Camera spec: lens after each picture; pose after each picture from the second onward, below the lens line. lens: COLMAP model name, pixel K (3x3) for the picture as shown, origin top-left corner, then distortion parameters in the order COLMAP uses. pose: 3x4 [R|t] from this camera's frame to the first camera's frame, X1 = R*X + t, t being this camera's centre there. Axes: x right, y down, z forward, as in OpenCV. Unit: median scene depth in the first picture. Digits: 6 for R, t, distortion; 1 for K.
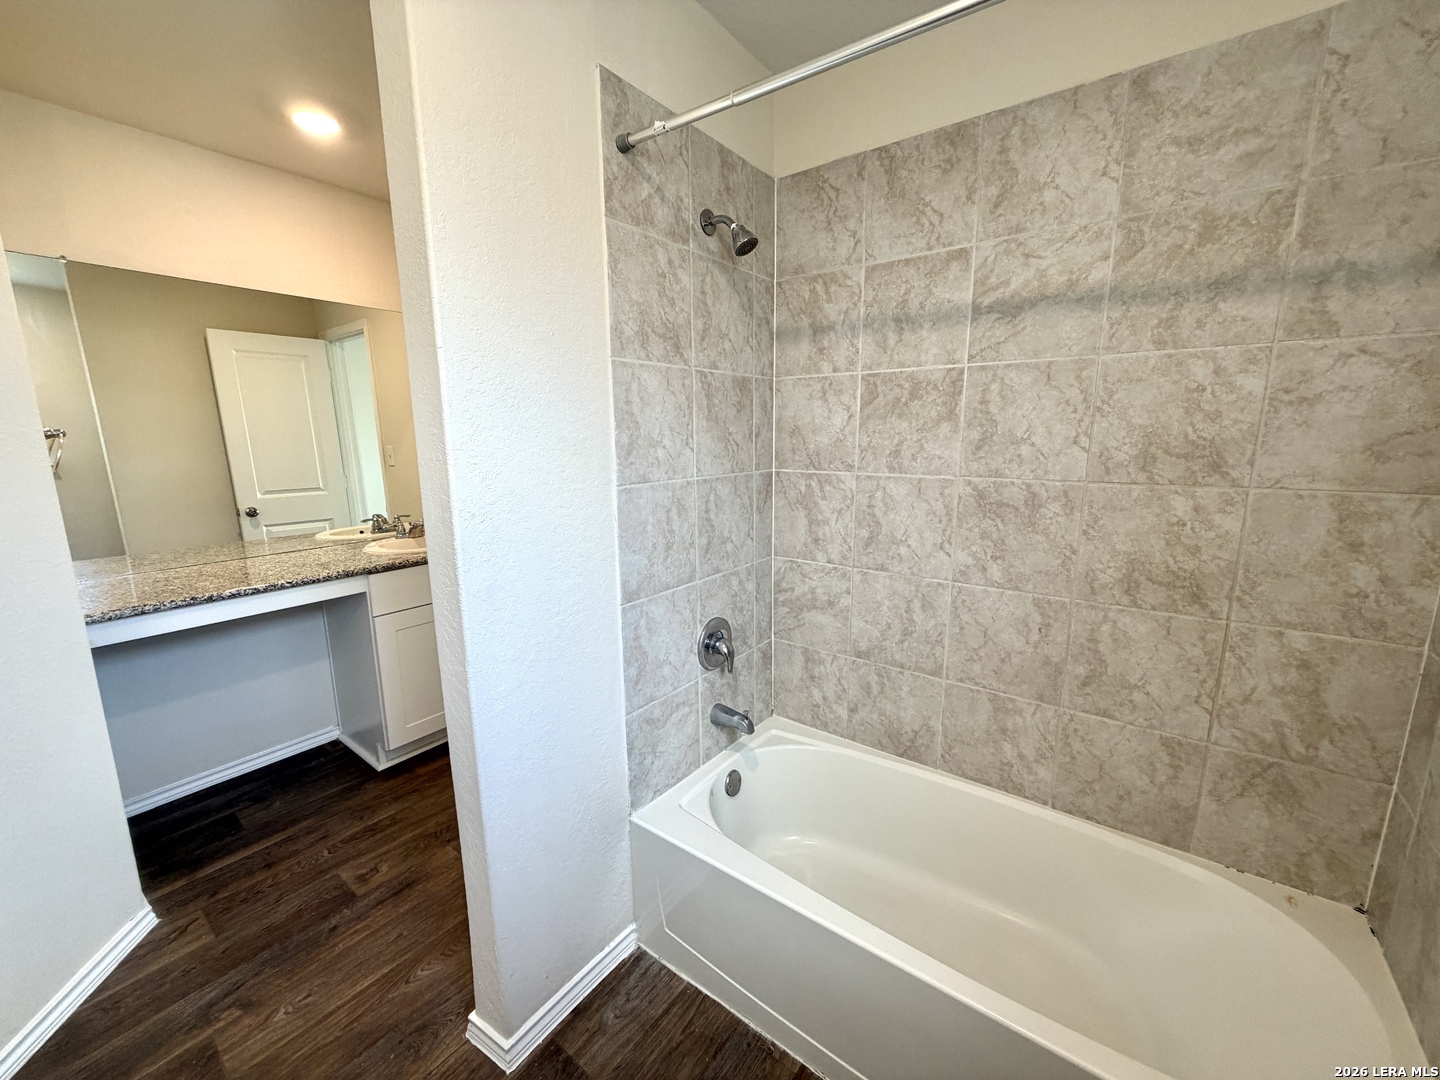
lens RADIAL K [[573.9, 0, 726.1], [0, 573.9, 542.9], [0, 0, 1]] dist [-0.000814, 0.000204]
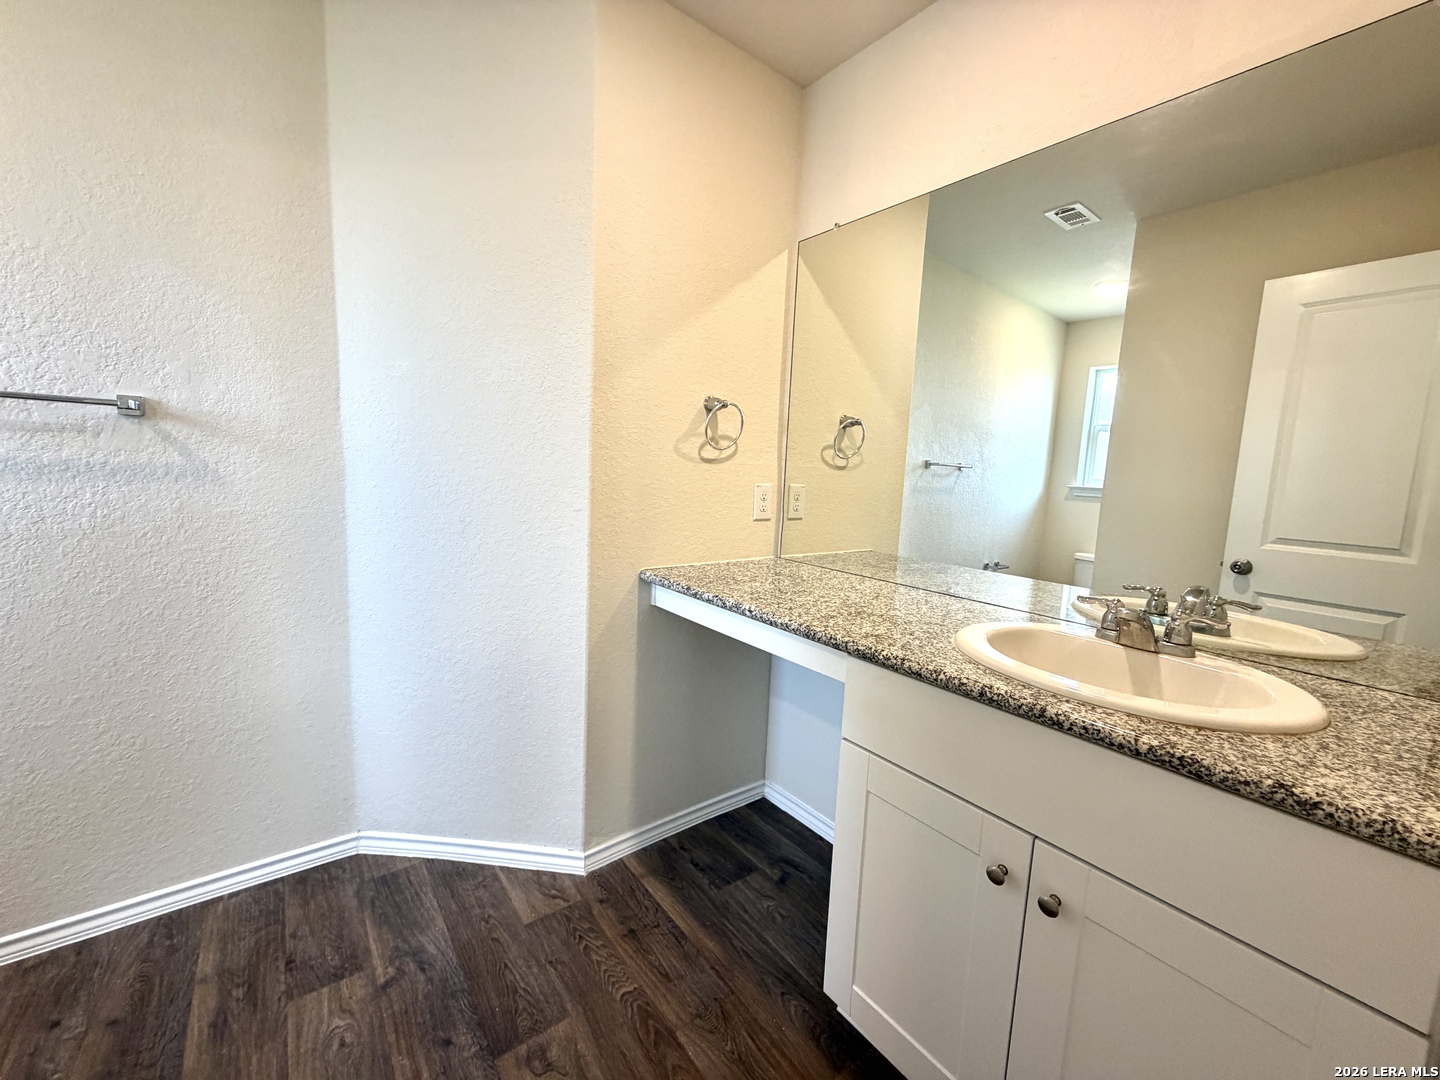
lens RADIAL K [[573.9, 0, 720.1], [0, 573.9, 537.7], [0, 0, 1]] dist [-0.000814, 0.000204]
pose [[-0.277804, 0.110758, -0.954231, -0.128555], [-0.229632, 0.956878, 0.177917, -0.110120], [0.932788, 0.268548, -0.240391, 1.040527]]
